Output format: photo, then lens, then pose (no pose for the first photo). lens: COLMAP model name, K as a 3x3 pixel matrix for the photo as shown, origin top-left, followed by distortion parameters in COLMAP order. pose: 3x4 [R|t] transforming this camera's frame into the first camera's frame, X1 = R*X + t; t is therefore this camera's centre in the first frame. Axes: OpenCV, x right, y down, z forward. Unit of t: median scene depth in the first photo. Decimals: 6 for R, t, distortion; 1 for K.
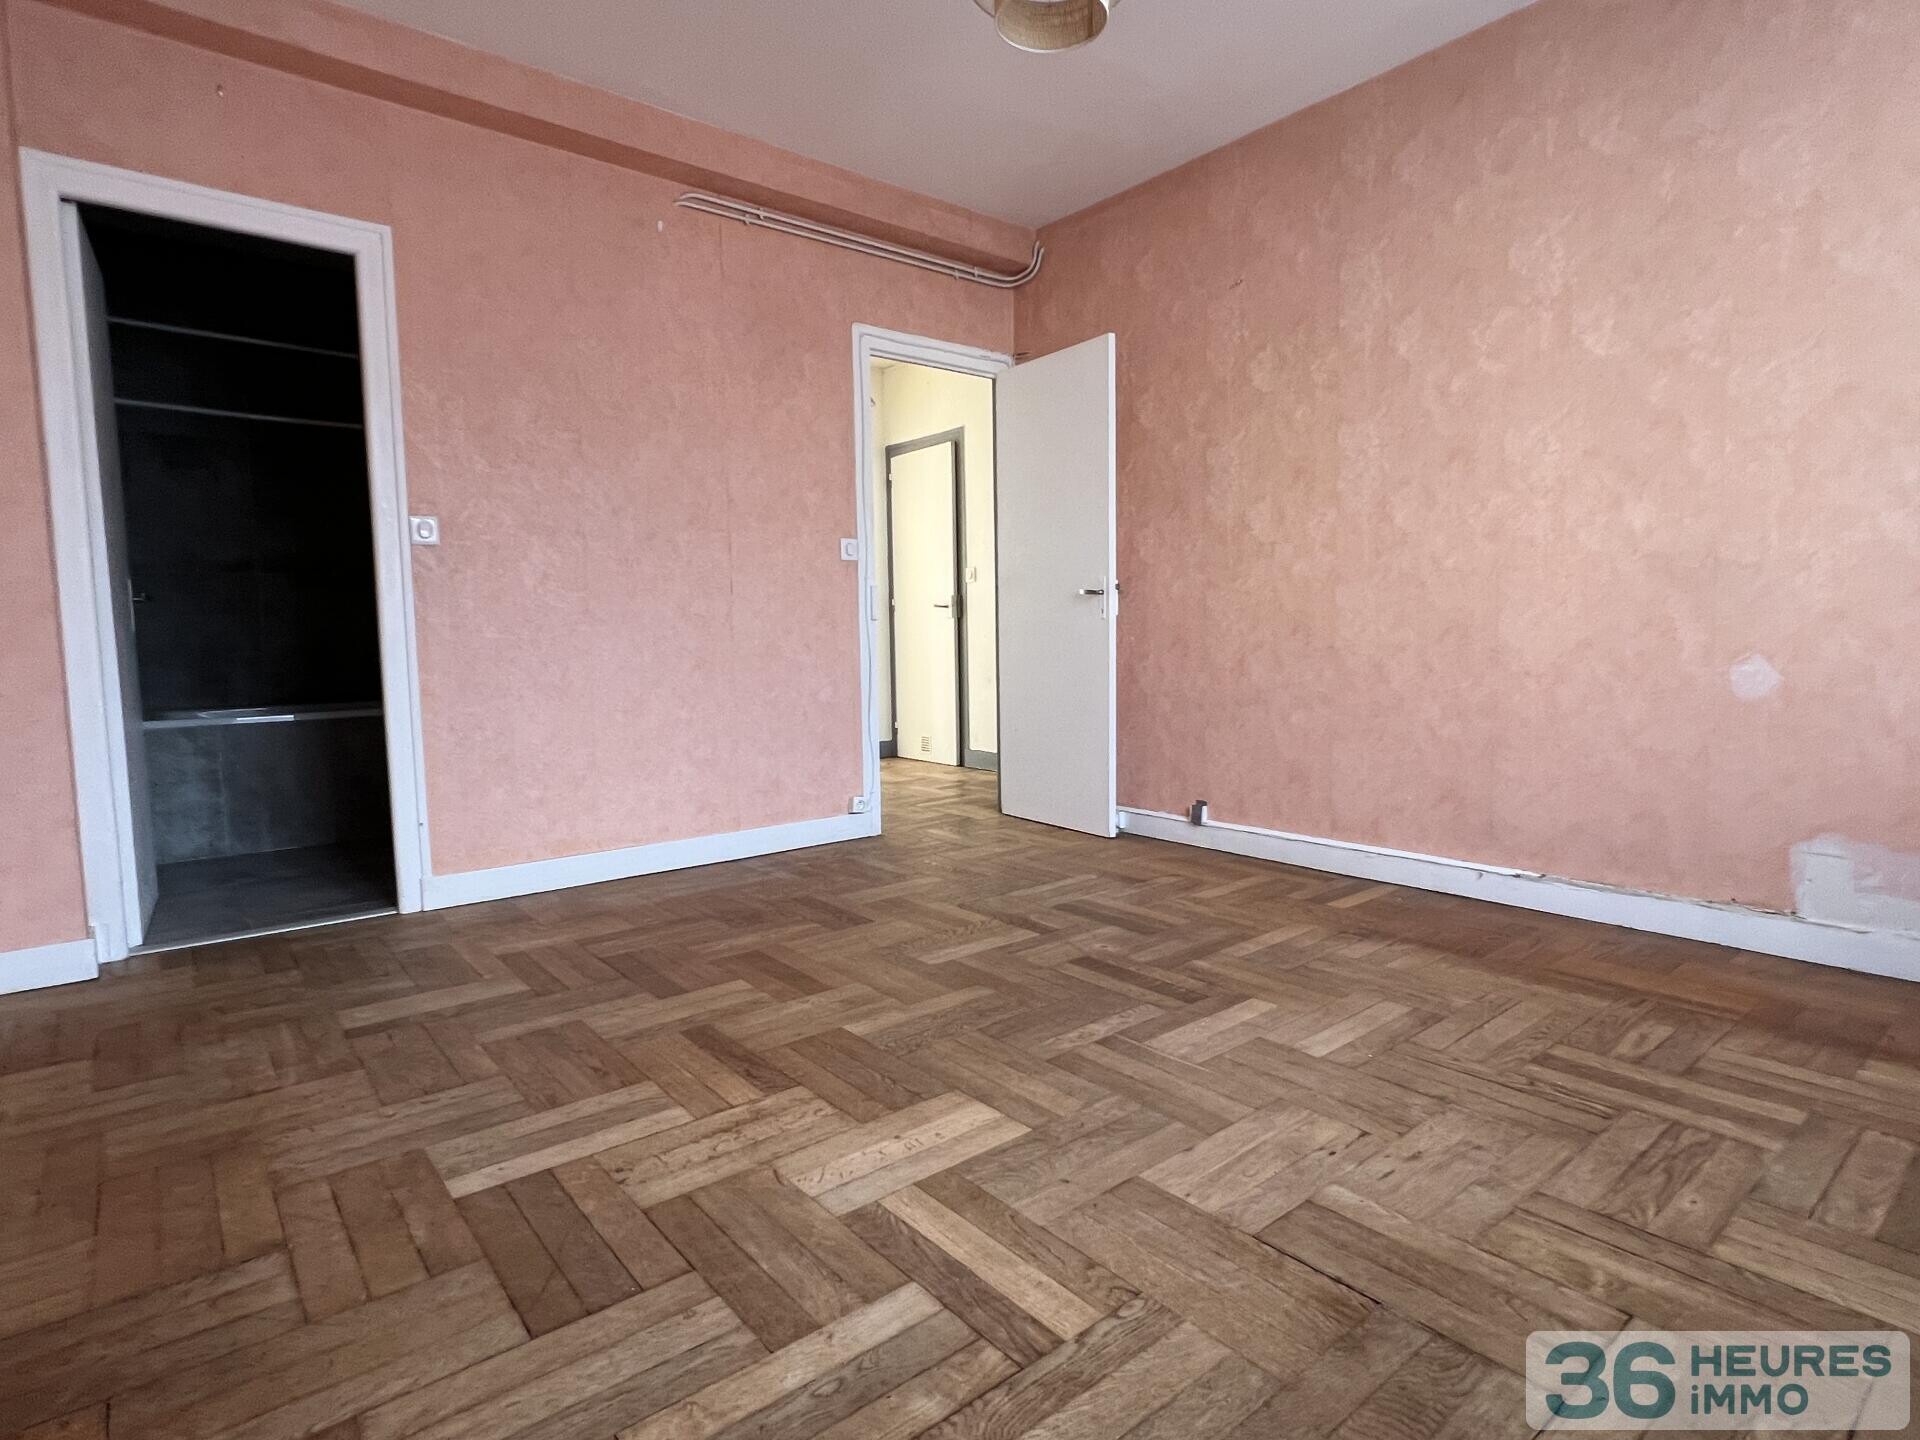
lens RADIAL K [[1019.9, 0, 960.3], [0, 1019.9, 722.8], [0, 0, 1]] dist [-0.001579, -0.000866]
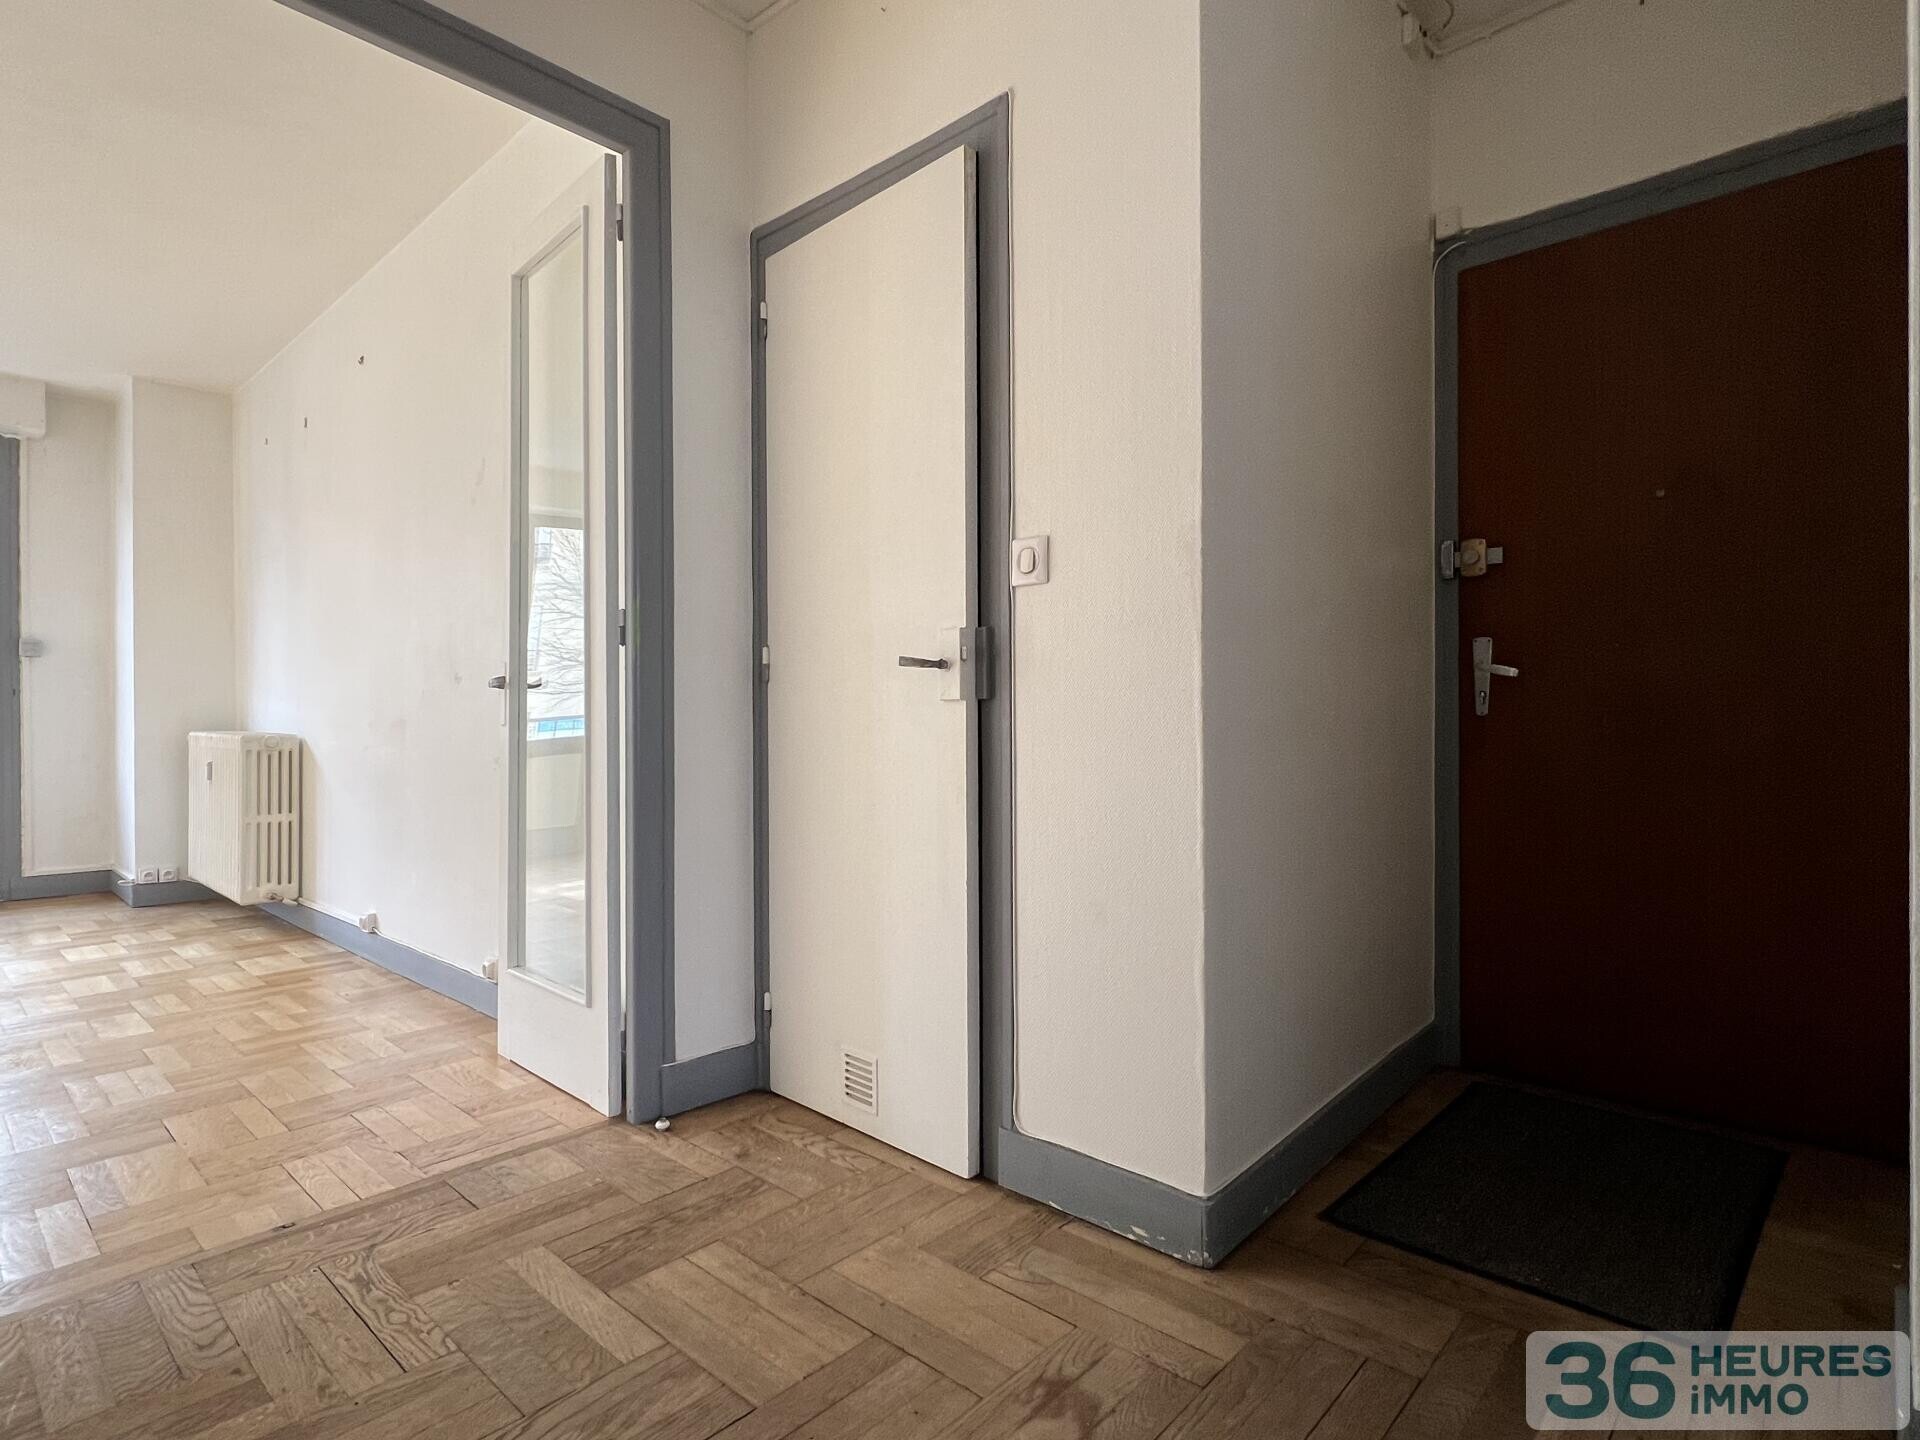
lens RADIAL K [[1019.9, 0, 945.8], [0, 1019.9, 726.2], [0, 0, 1]] dist [-0.001579, -0.000866]
pose [[0.992149, 0.012813, 0.124400, -0.048700], [-0.001843, 0.996127, -0.087904, -0.064690], [-0.125045, 0.086984, 0.988331, 0.659660]]
